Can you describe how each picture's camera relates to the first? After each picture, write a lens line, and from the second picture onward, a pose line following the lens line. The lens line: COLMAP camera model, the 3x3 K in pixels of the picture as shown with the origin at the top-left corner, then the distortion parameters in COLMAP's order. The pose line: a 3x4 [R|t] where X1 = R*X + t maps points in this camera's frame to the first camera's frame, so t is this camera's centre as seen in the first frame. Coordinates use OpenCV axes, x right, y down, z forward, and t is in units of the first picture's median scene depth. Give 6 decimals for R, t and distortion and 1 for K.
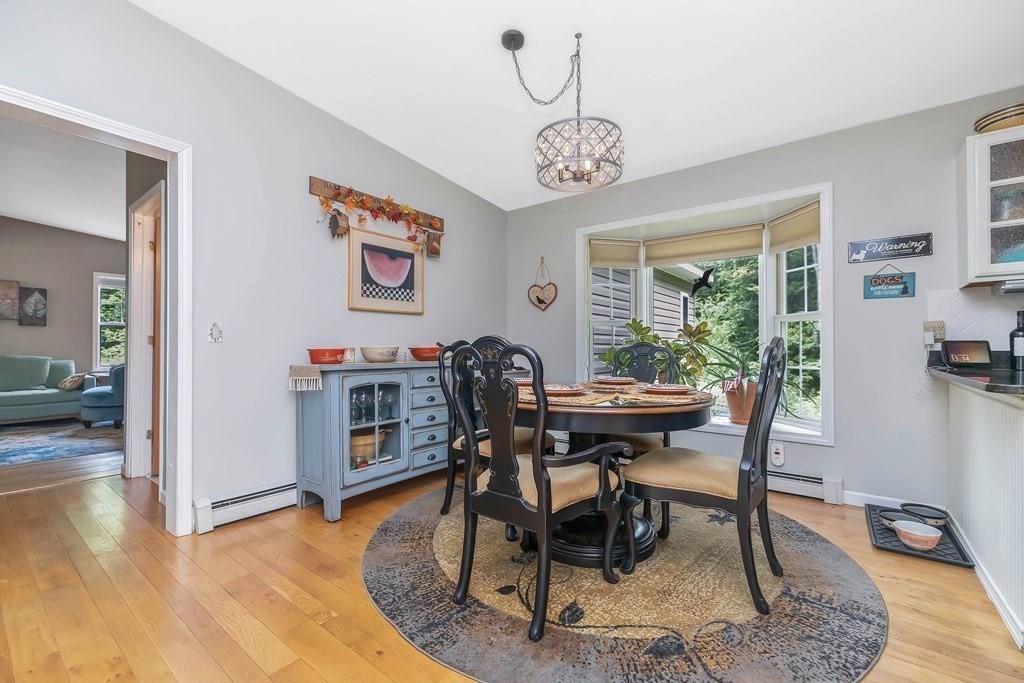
lens RADIAL K [[434.9, 0, 512.0], [0, 434.9, 341.5], [0, 0, 1]] dist [-0.000144, -0.000080]
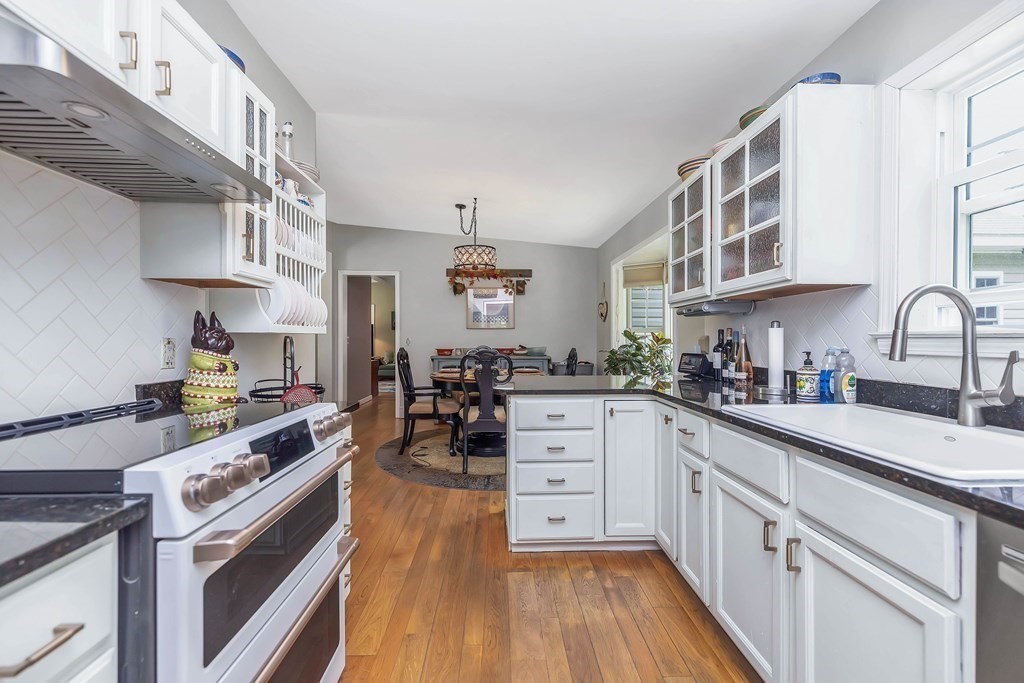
lens RADIAL K [[439.9, 0, 509.4], [0, 439.9, 336.3], [0, 0, 1]] dist [0.000786, 0.000066]
pose [[0.634267, 0.002421, -0.773111, 1.377009], [0.005270, 0.999958, 0.007455, -0.055734], [0.773096, -0.008802, 0.634228, -0.139446]]
